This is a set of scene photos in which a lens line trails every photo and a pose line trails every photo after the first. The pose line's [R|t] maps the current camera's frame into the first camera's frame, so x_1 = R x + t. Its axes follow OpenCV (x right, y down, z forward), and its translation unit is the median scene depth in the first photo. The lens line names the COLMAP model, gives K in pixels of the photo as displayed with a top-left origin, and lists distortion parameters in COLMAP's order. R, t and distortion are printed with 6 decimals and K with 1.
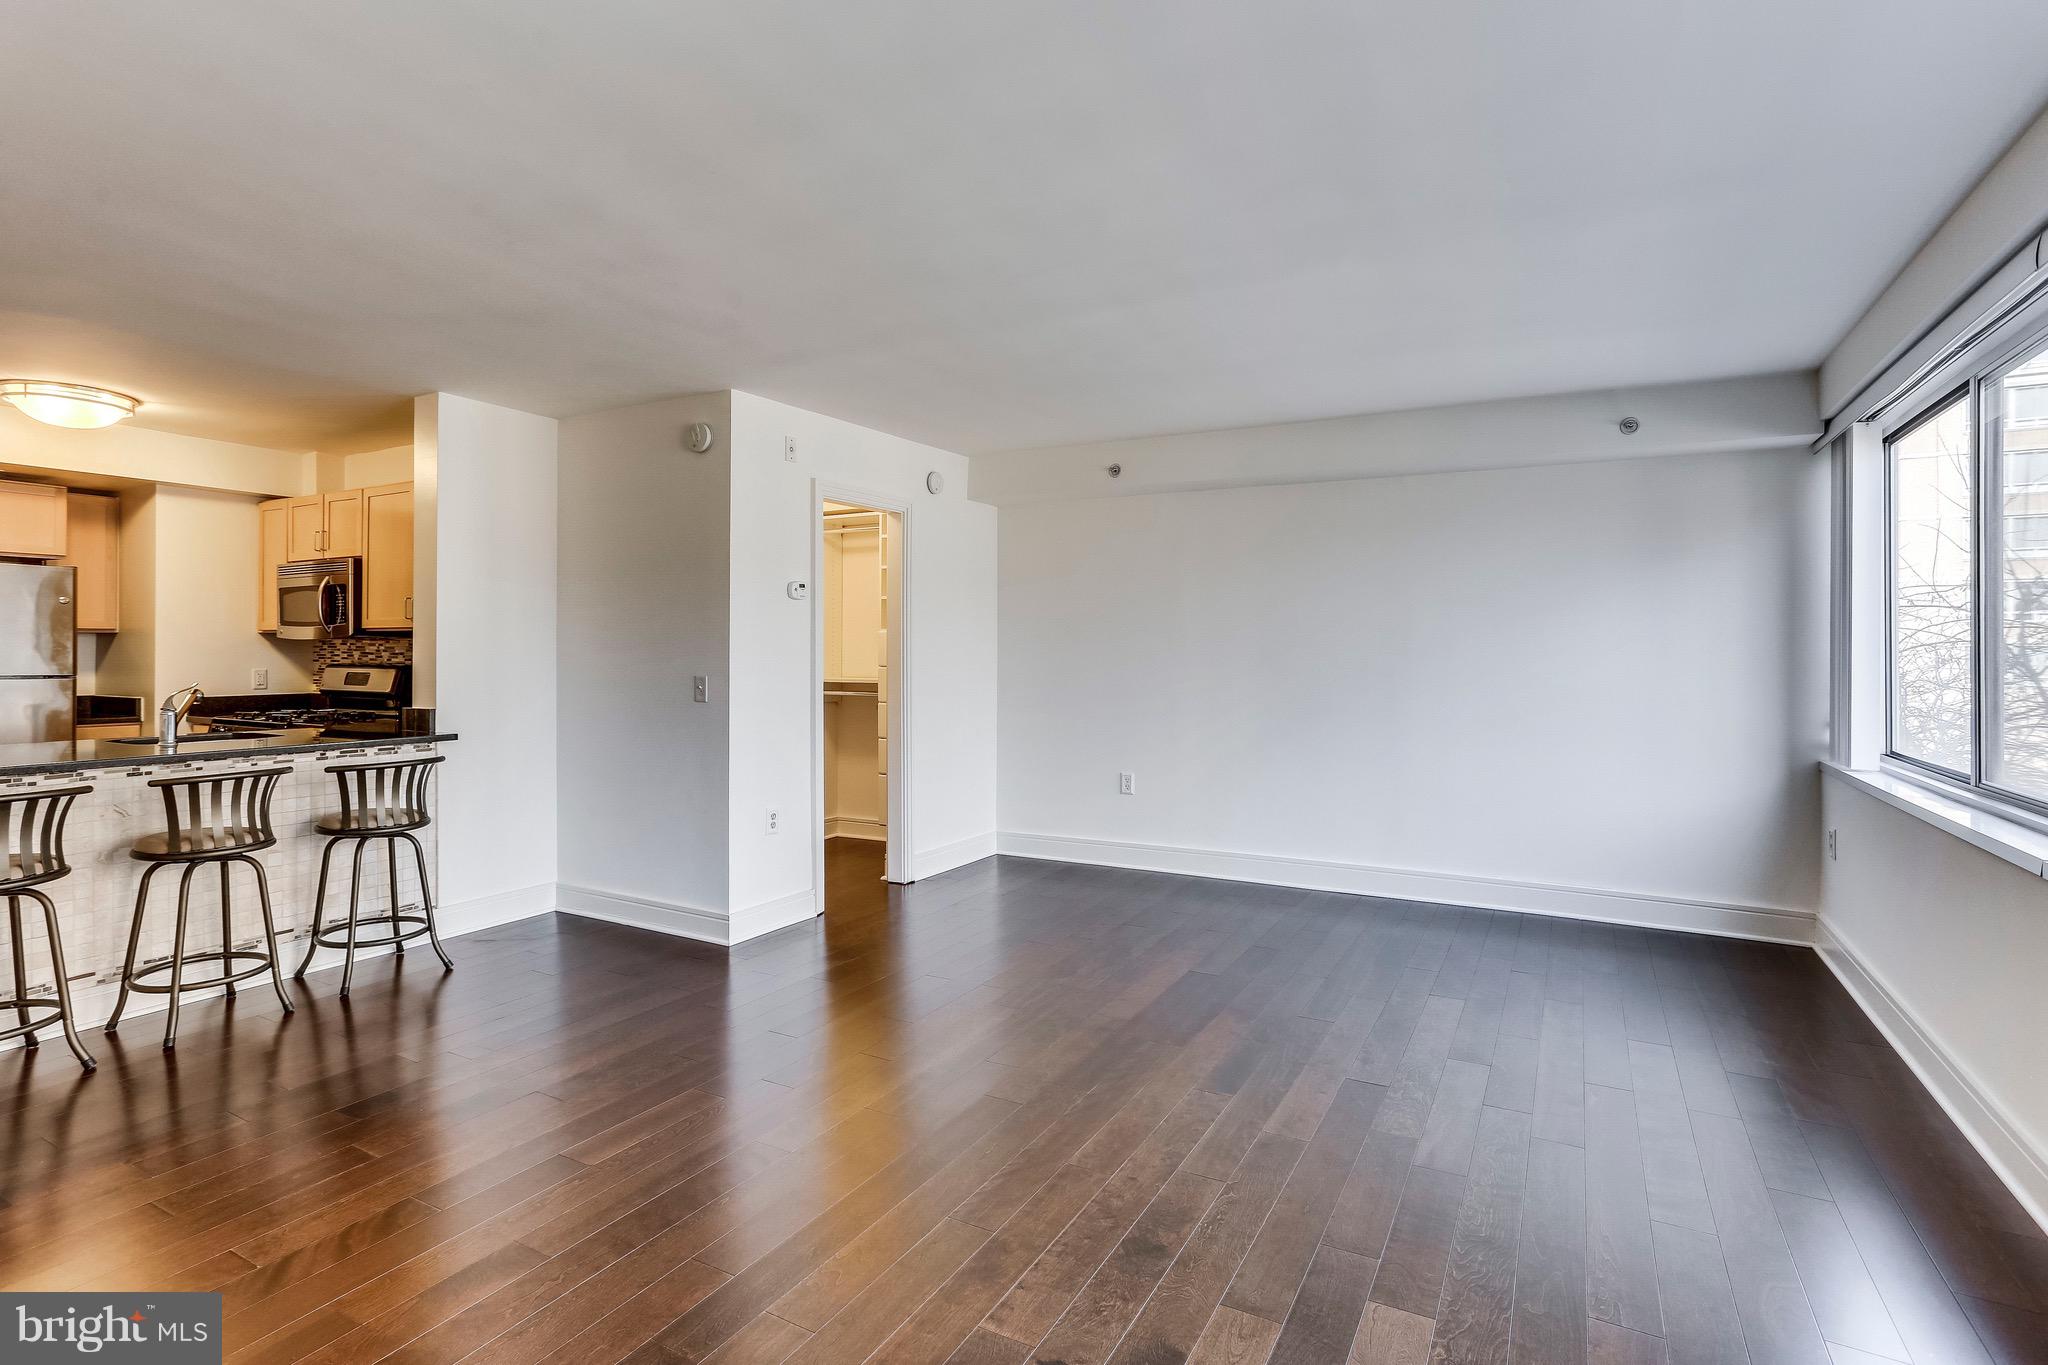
lens RADIAL K [[1011.1, 0, 1018.9], [0, 1011.1, 649.9], [0, 0, 1]] dist [-0.050469, 0.035307]
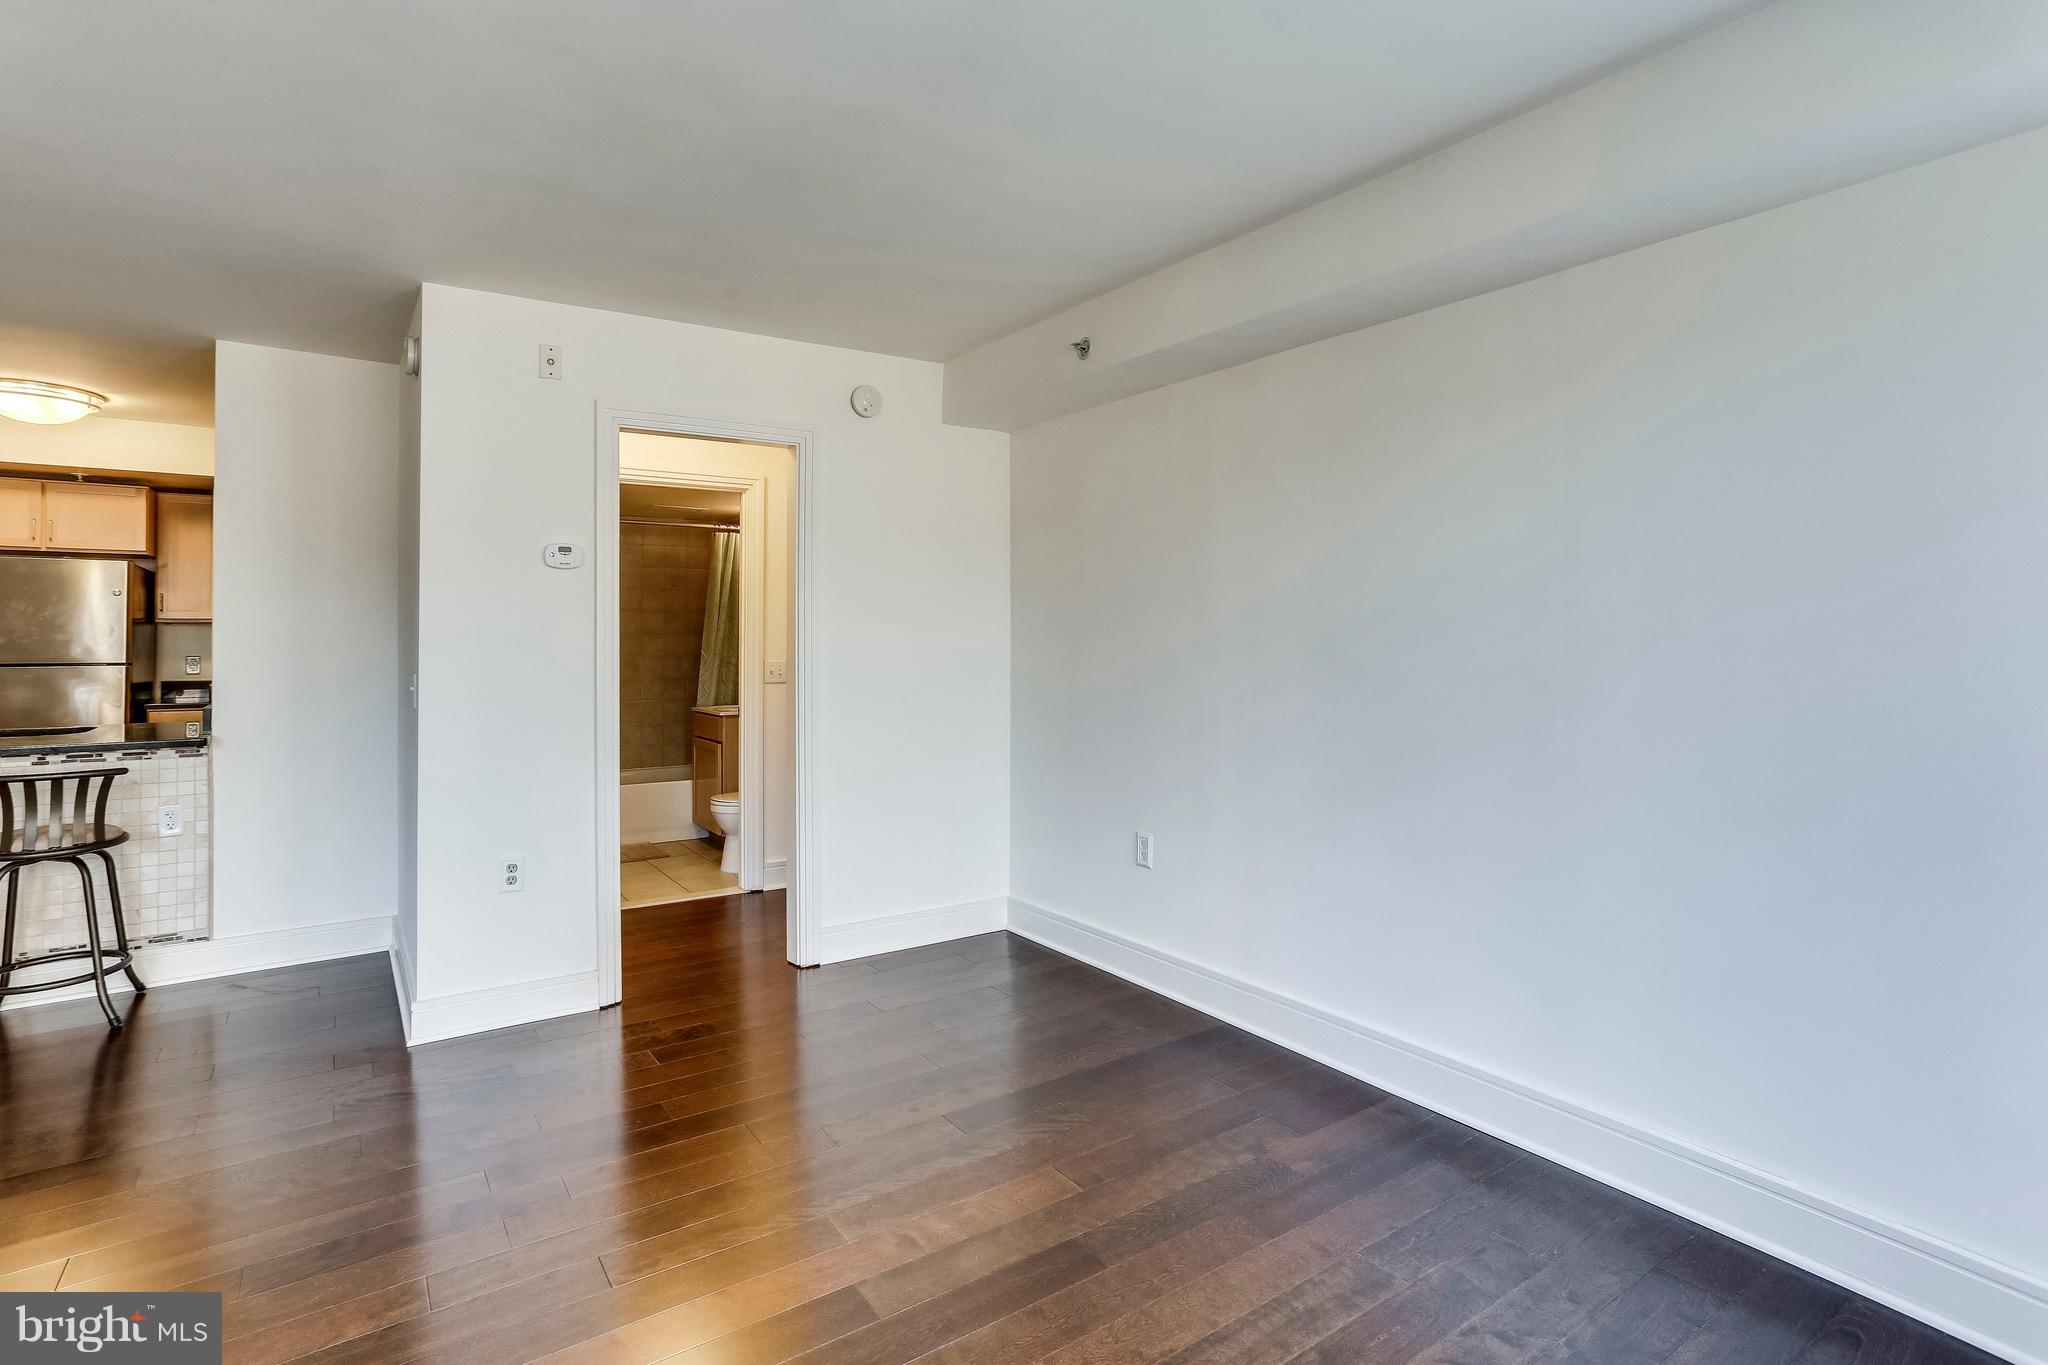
lens RADIAL K [[1009.8, 0, 1027.5], [0, 1009.8, 605.7], [0, 0, 1]] dist [-0.051669, 0.033192]
pose [[0.894901, -0.017377, -0.445926, 0.387127], [0.004800, 0.999559, -0.029317, -0.000133], [0.446238, 0.024095, 0.894590, 0.492988]]
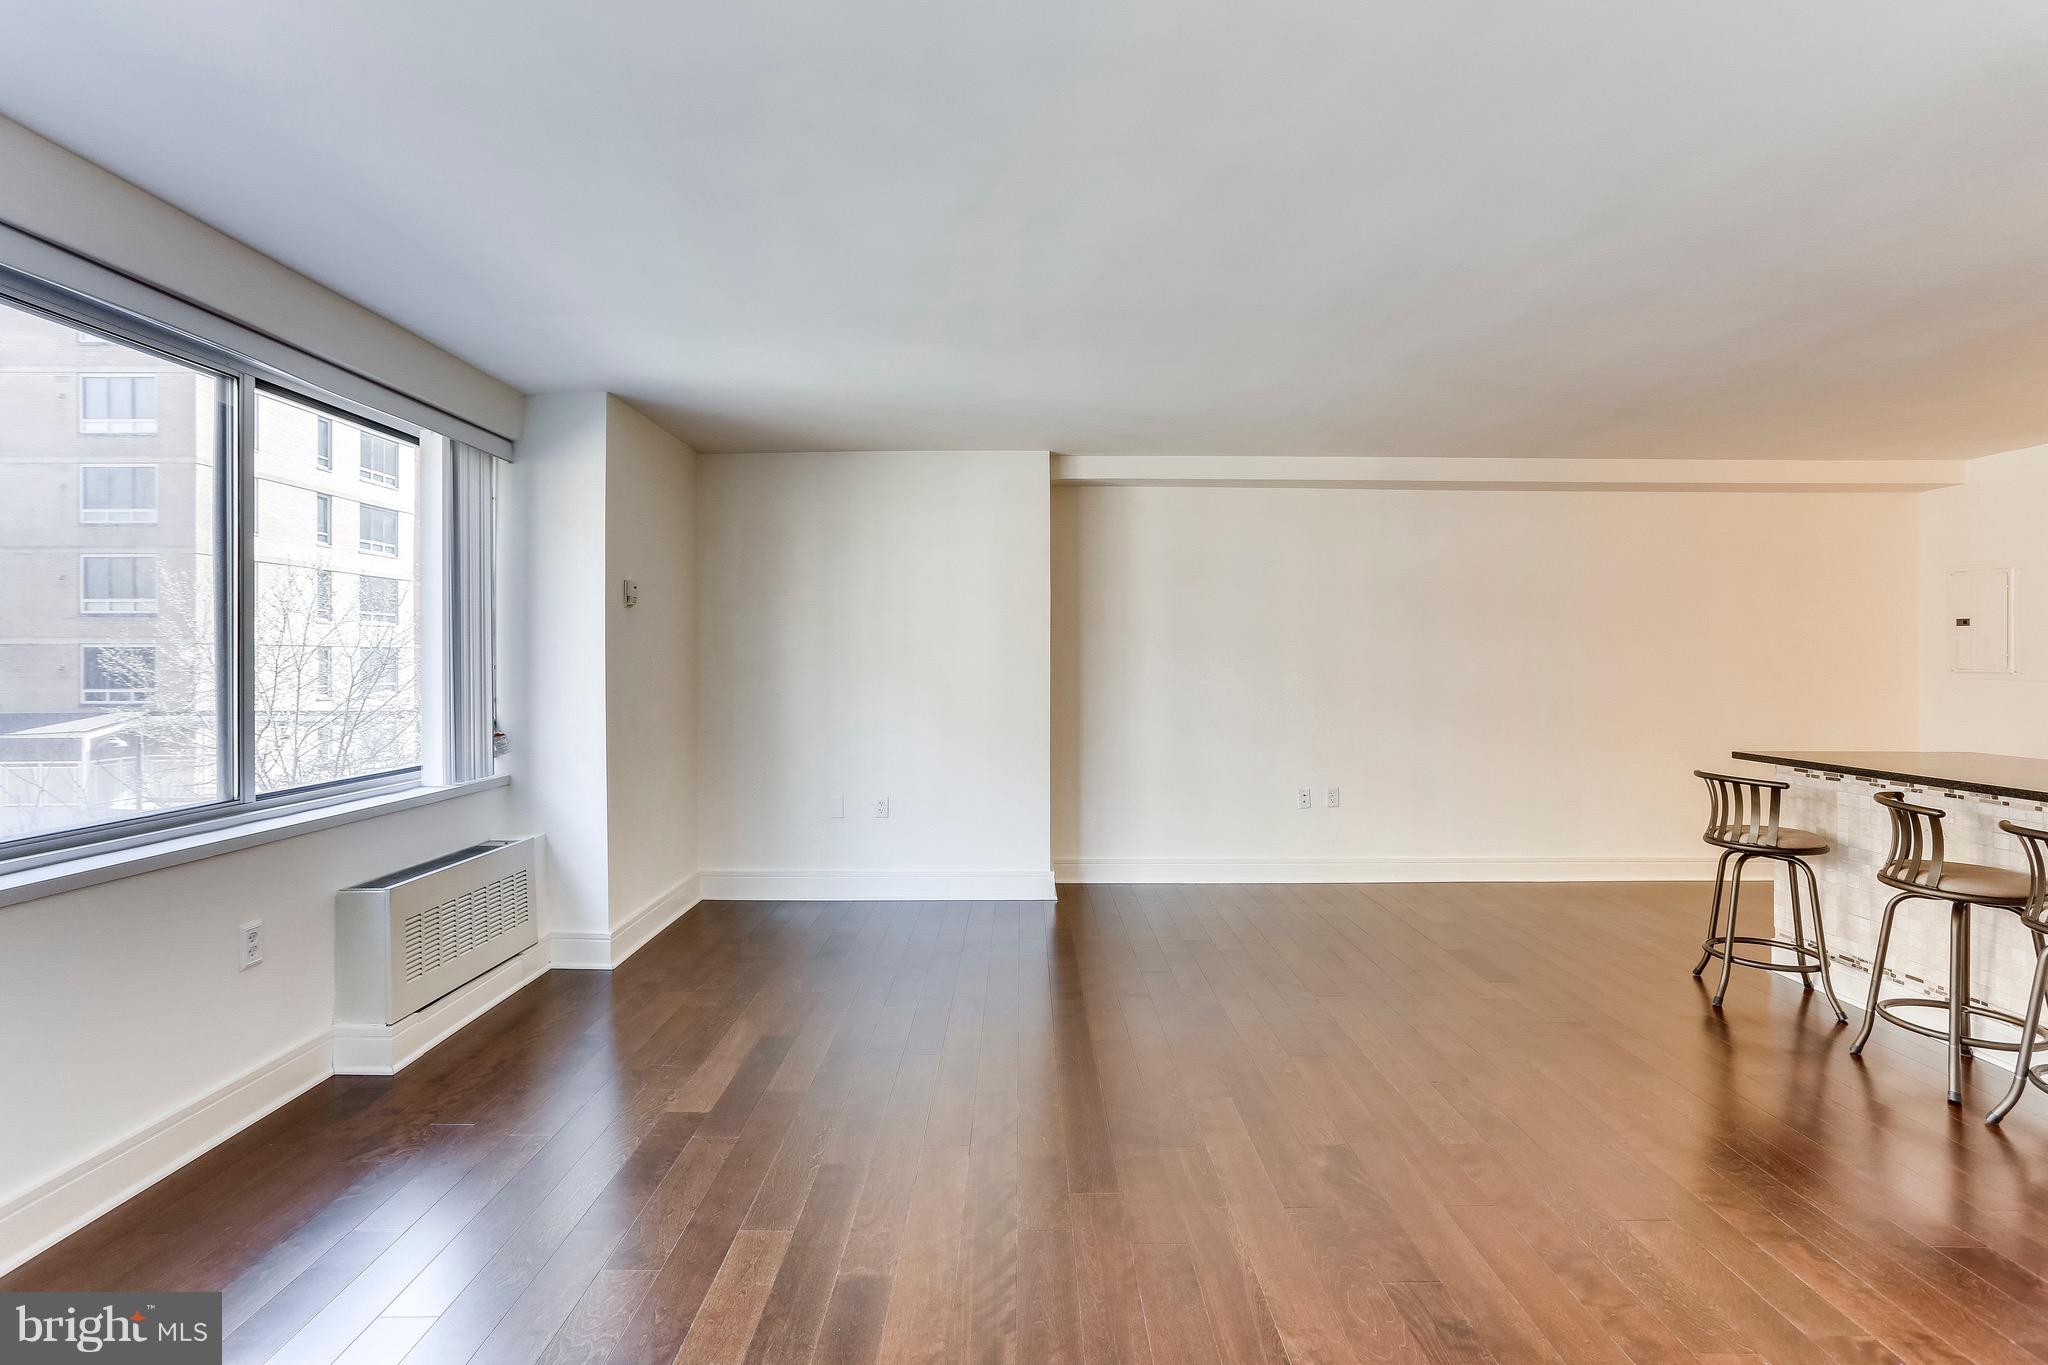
lens RADIAL K [[1006.1, 0, 1018.7], [0, 1006.1, 668.6], [0, 0, 1]] dist [-0.049679, 0.033873]
pose [[-0.878119, 0.004564, -0.478420, 0.258857], [-0.001553, 0.999922, 0.012388, -0.004412], [0.478440, 0.011622, -0.878044, 0.992095]]
